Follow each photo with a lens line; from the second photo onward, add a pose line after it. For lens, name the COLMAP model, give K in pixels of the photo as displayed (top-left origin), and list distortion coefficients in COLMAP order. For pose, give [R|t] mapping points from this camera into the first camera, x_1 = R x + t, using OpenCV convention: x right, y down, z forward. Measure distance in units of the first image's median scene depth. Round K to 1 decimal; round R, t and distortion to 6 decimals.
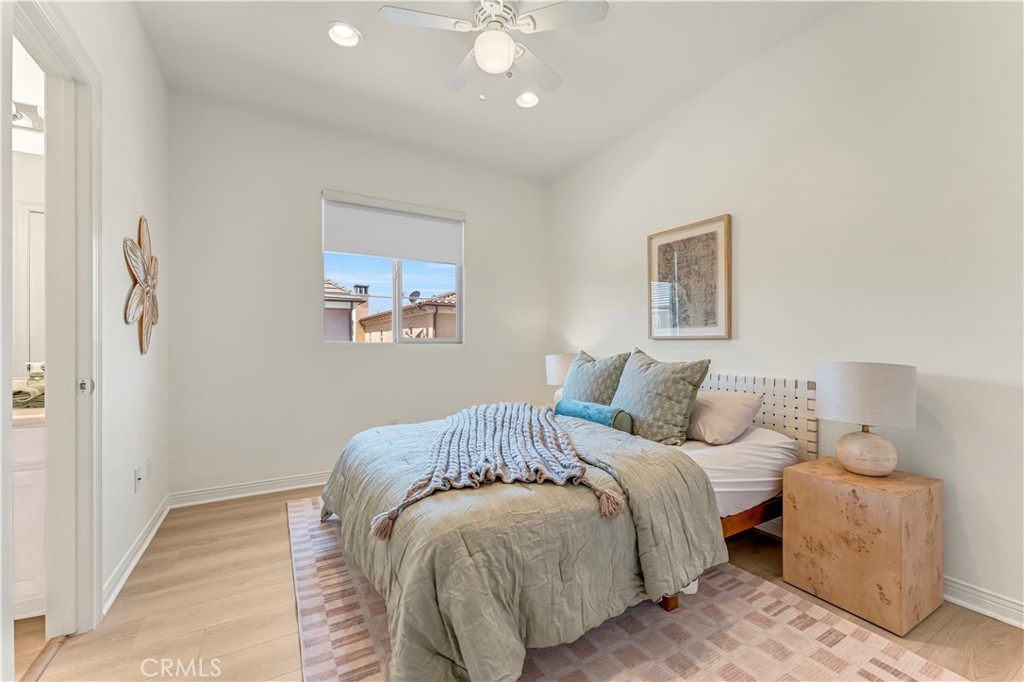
lens RADIAL K [[415.9, 0, 509.7], [0, 415.9, 344.7], [0, 0, 1]] dist [-0.001222, -0.000035]
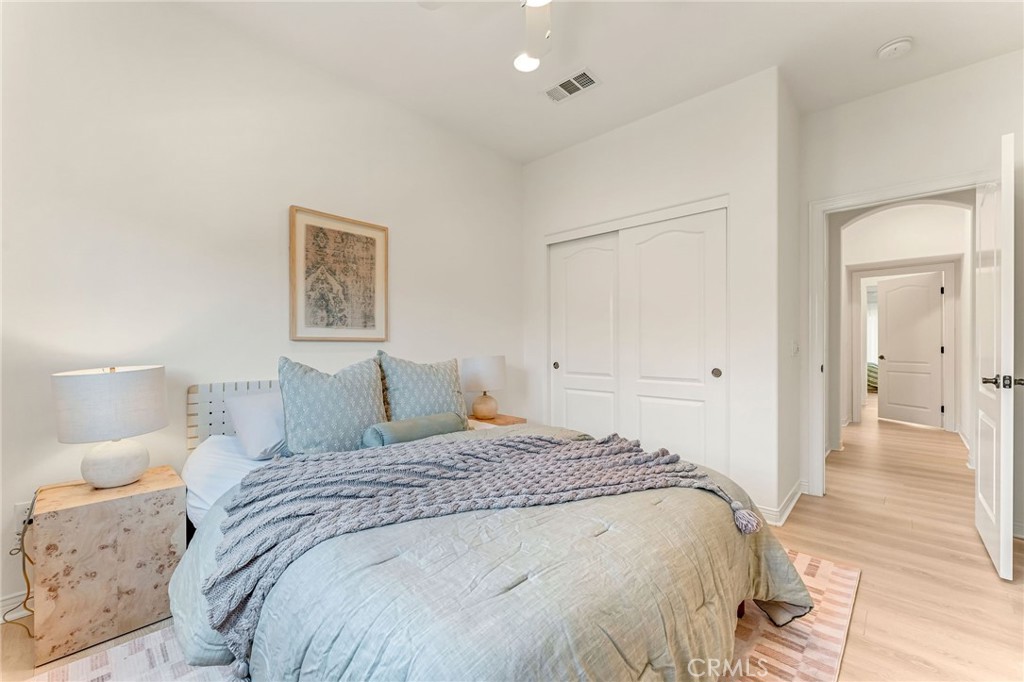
lens RADIAL K [[415.9, 0, 511.5], [0, 415.9, 341.1], [0, 0, 1]] dist [-0.001222, -0.000035]
pose [[-0.284431, 0.002004, 0.958695, -0.566060], [-0.001662, 0.999995, -0.002583, -0.011156], [-0.958695, -0.002328, -0.284426, 0.906606]]
